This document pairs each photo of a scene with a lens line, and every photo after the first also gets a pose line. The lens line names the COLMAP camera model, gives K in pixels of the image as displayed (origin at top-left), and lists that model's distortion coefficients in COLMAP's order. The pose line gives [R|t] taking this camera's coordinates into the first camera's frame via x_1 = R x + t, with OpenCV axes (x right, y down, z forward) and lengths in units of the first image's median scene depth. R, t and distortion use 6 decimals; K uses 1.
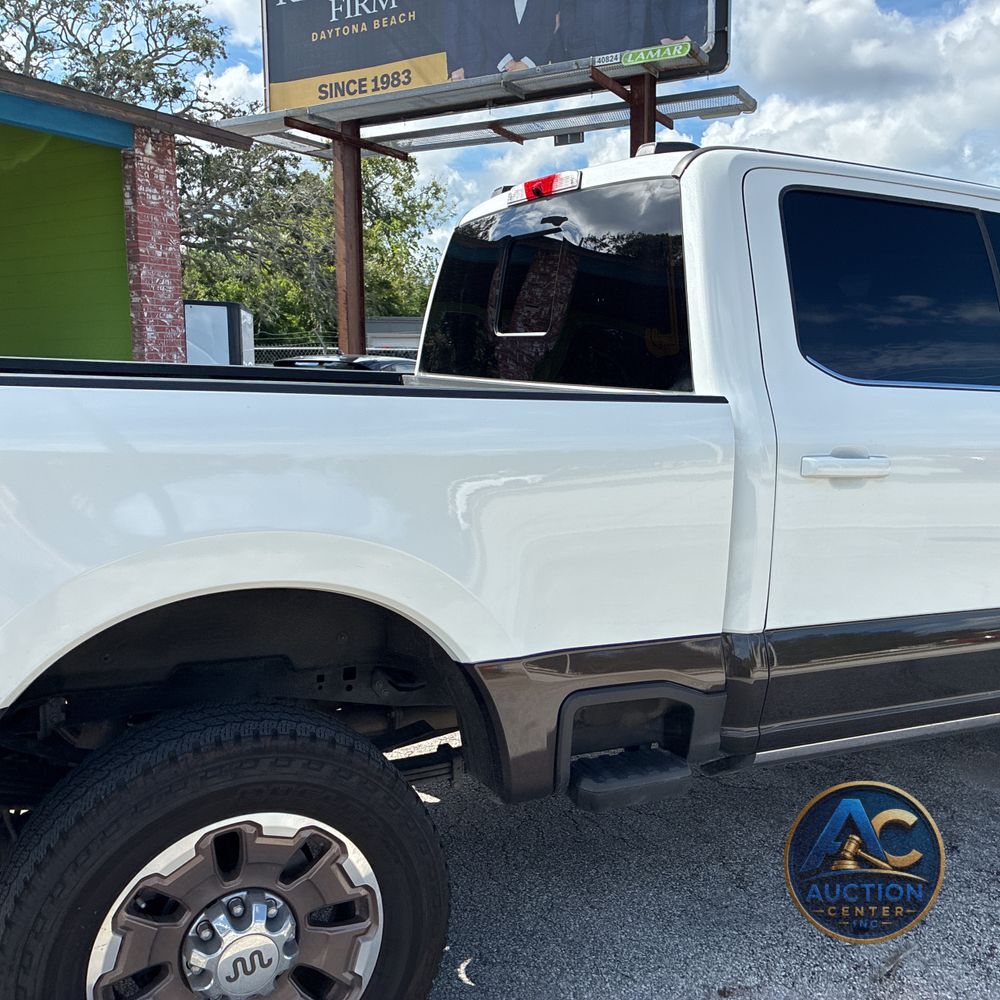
lens RADIAL K [[997.7, 0, 498.0], [0, 997.7, 509.4], [0, 0, 1]] dist [0.026693, -0.022160]
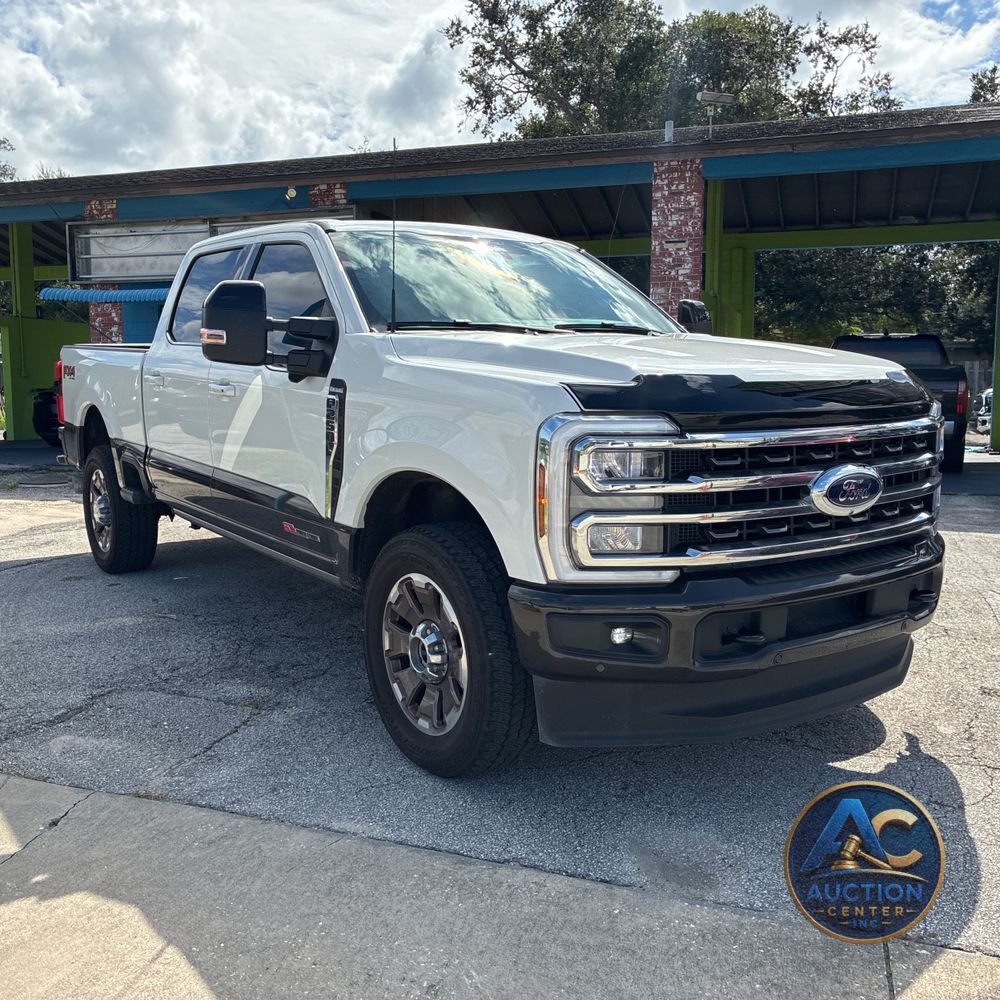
lens RADIAL K [[1039.8, 0, 521.1], [0, 1039.8, 498.2], [0, 0, 1]] dist [0.020712, -0.022609]
pose [[0.150182, 0.110200, -0.982498, 0.481153], [-0.148341, 0.985030, 0.087809, -0.018535], [0.977466, 0.132557, 0.164281, 0.247303]]
